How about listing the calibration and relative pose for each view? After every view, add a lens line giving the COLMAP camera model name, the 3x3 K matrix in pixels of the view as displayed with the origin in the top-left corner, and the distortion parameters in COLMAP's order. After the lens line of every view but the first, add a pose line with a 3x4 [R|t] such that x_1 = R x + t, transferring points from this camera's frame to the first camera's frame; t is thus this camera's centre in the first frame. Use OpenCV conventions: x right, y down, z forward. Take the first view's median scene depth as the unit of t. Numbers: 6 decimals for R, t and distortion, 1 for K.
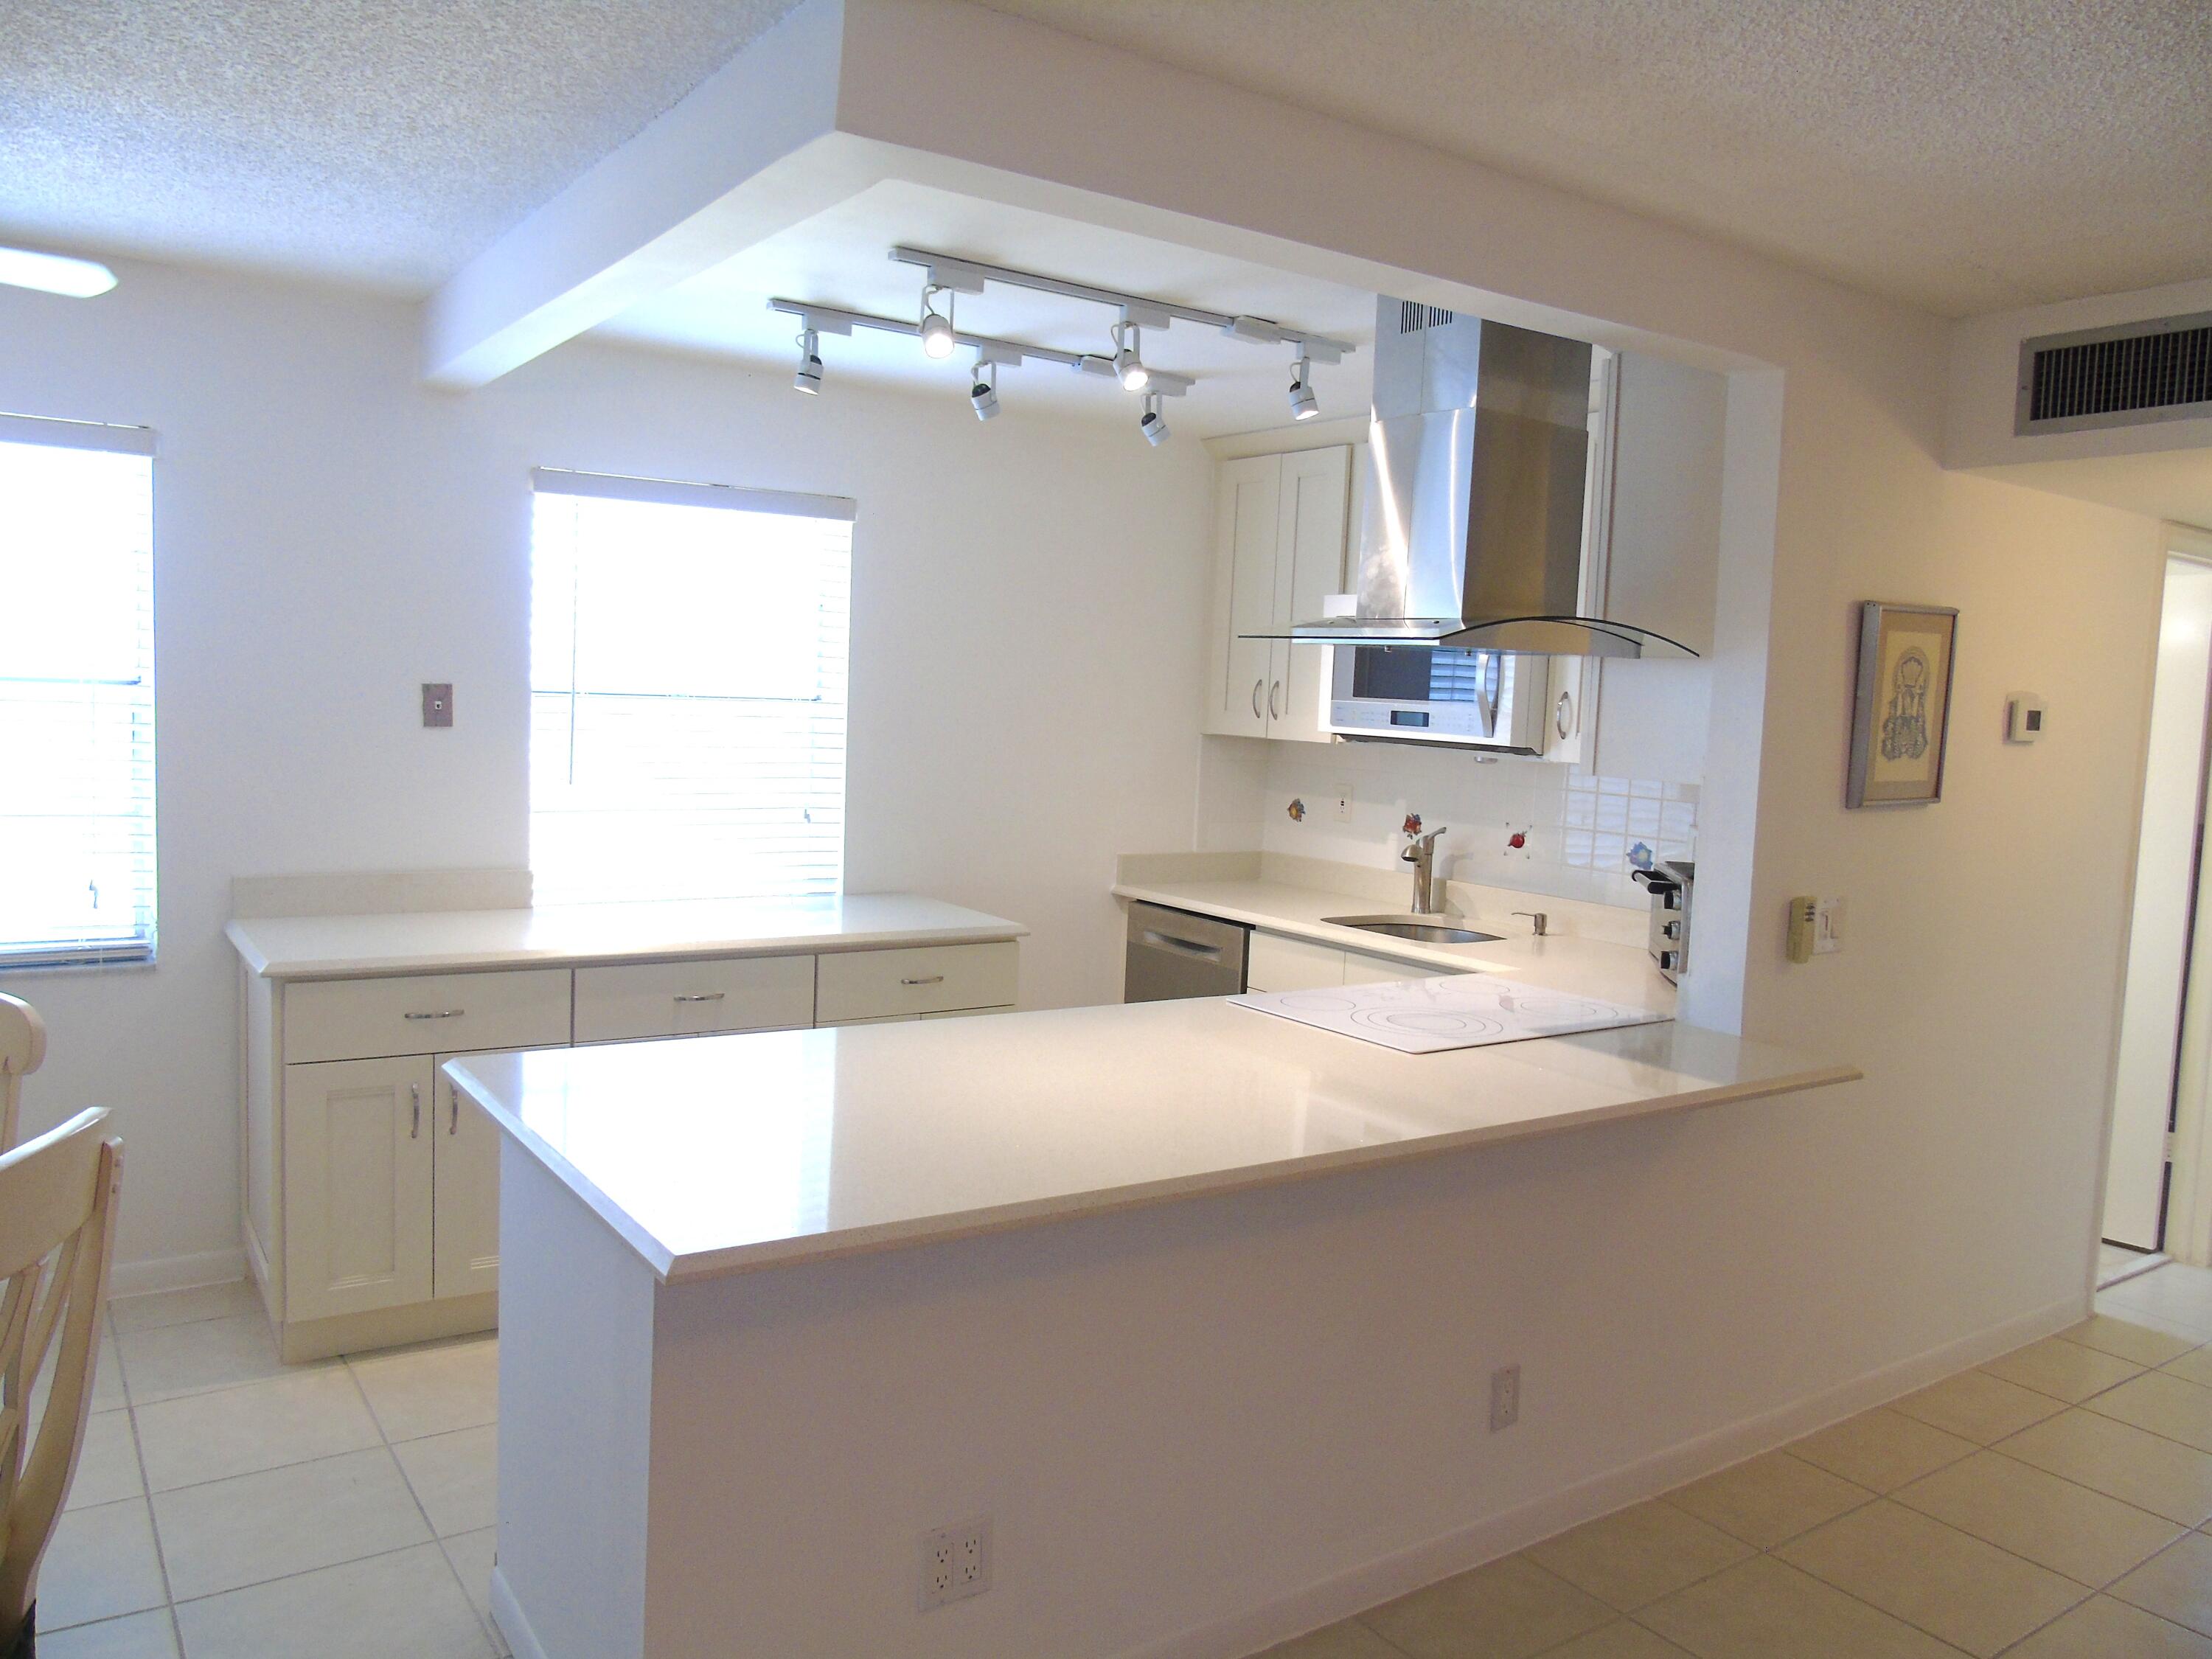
lens RADIAL K [[1614.5, 0, 1106.0], [0, 1614.5, 829.5], [0, 0, 1]] dist [-0.047889, 0.032557]
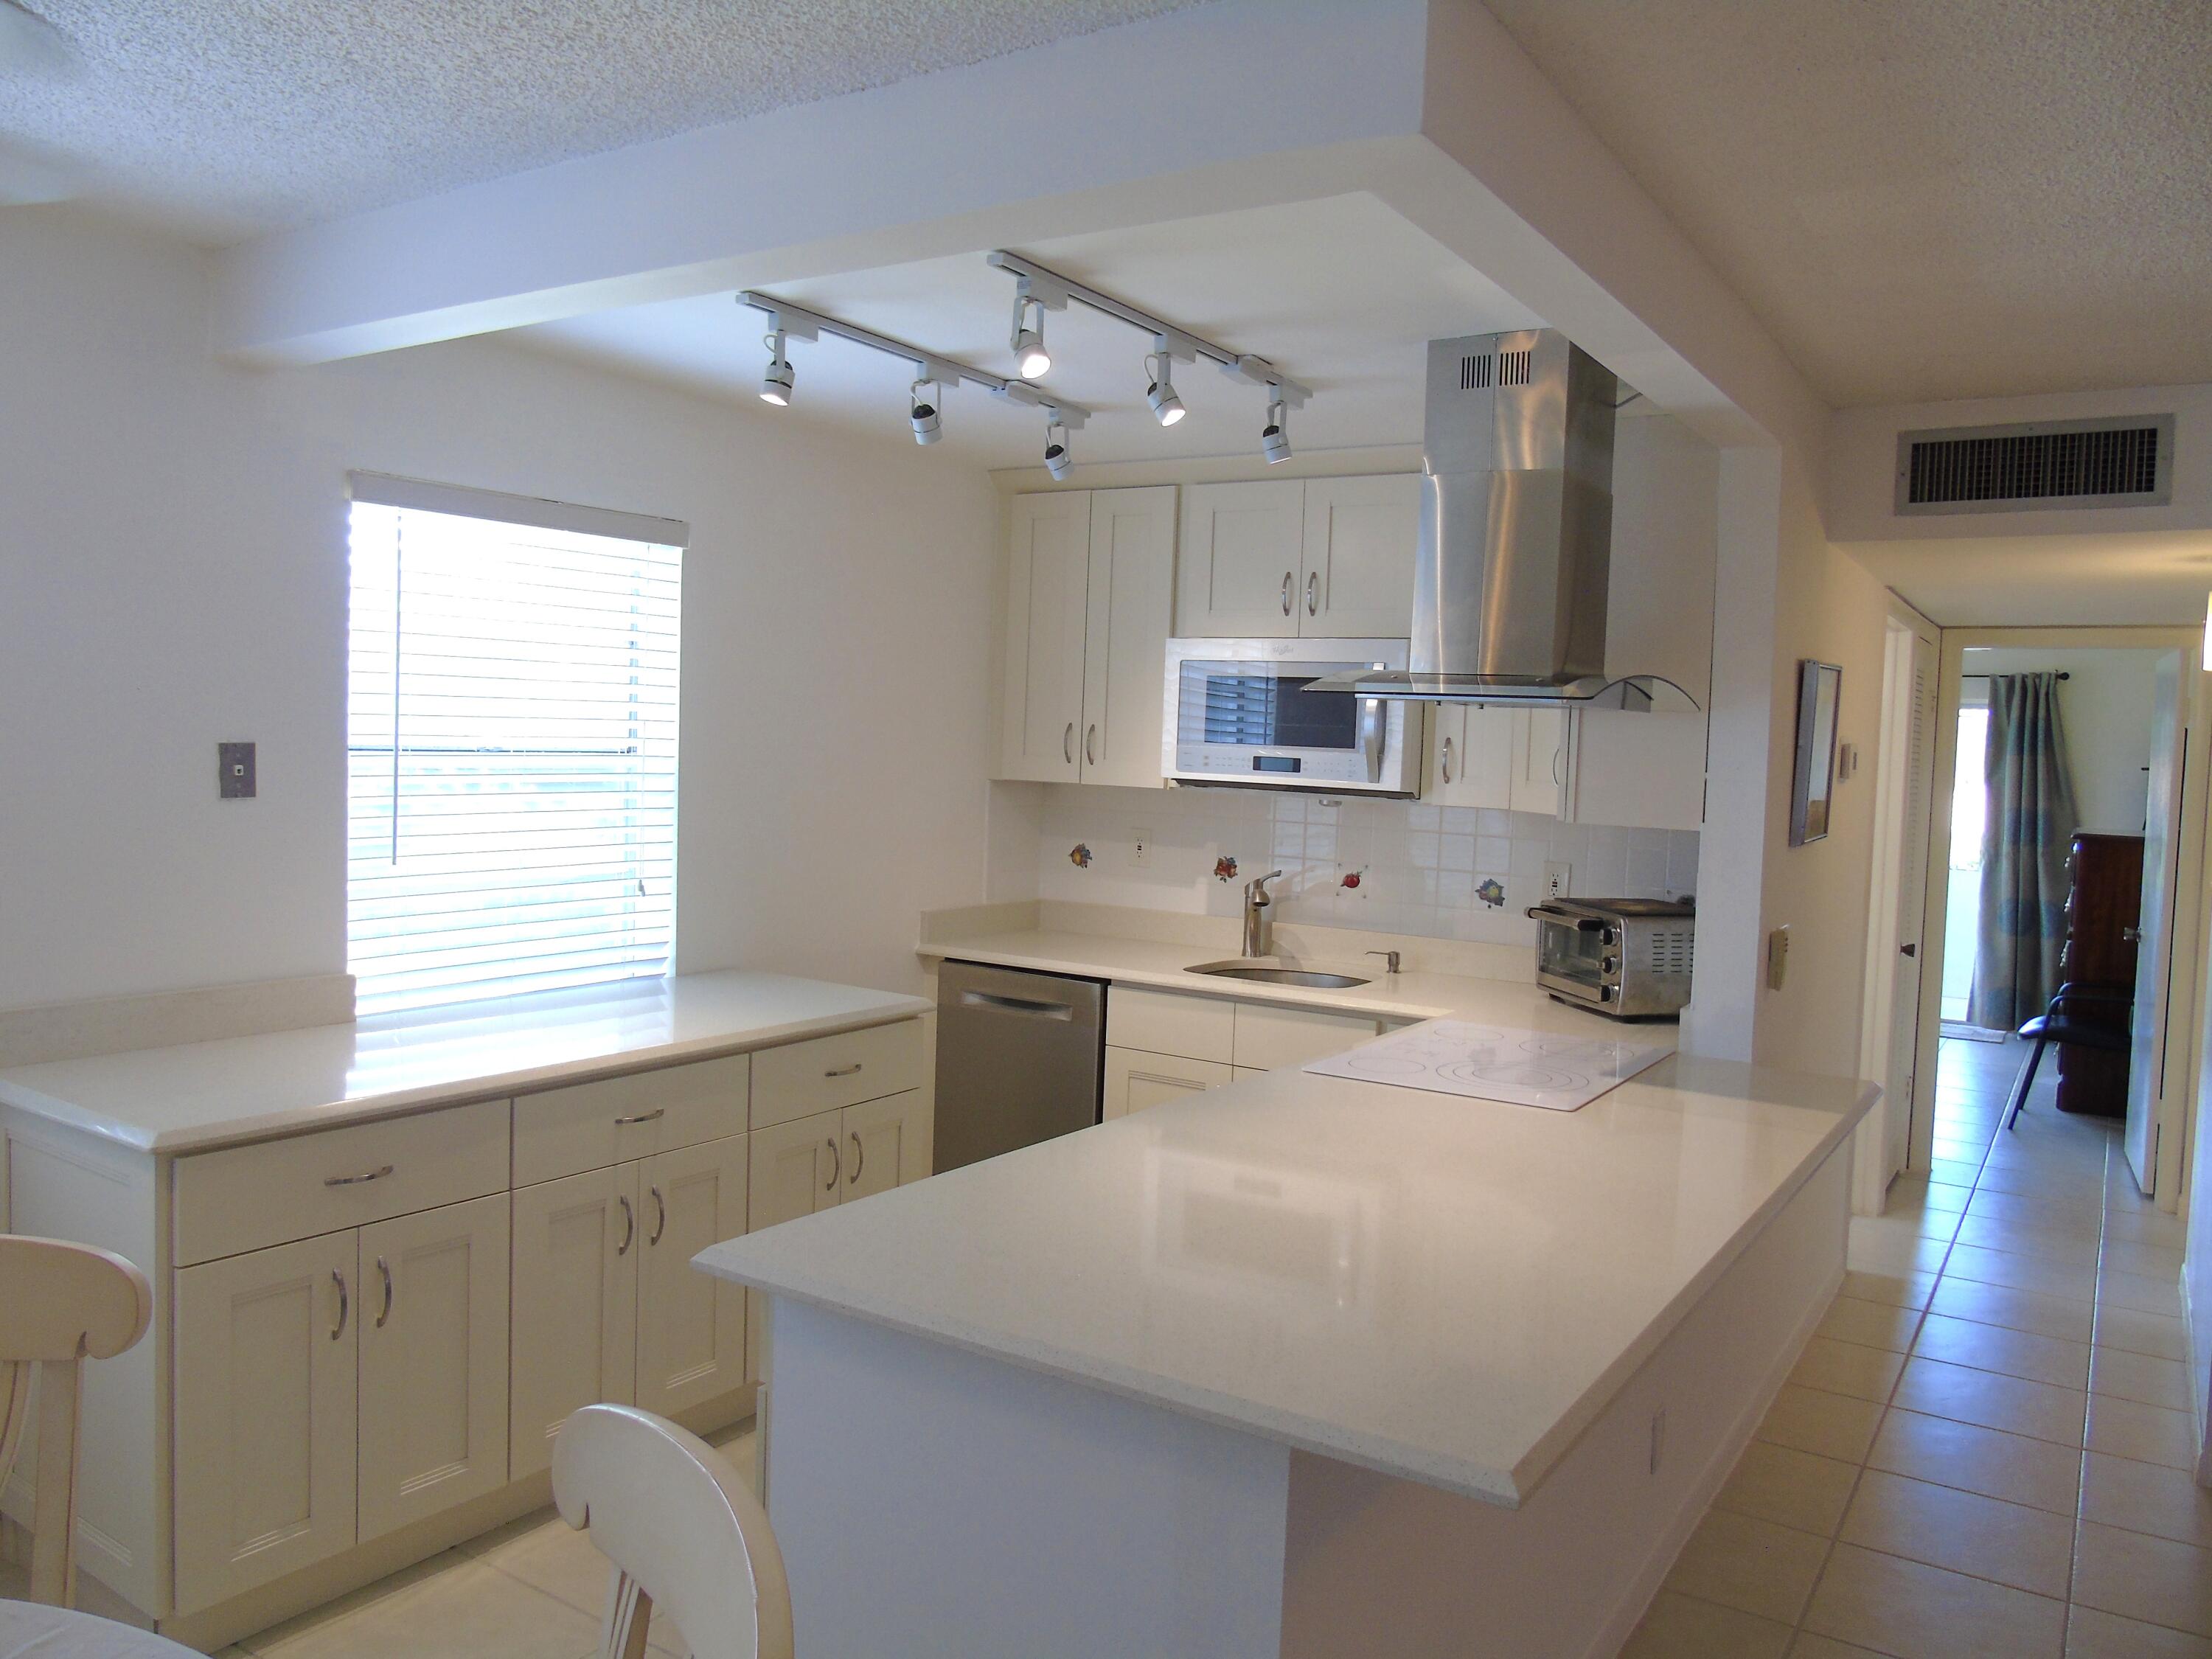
lens RADIAL K [[1614.5, 0, 1106.0], [0, 1614.5, 829.5], [0, 0, 1]] dist [-0.047889, 0.032557]
pose [[0.926265, -0.030988, 0.375596, -0.293591], [0.036098, 0.999327, -0.006576, -0.026371], [-0.375140, 0.019650, 0.926760, 0.117254]]
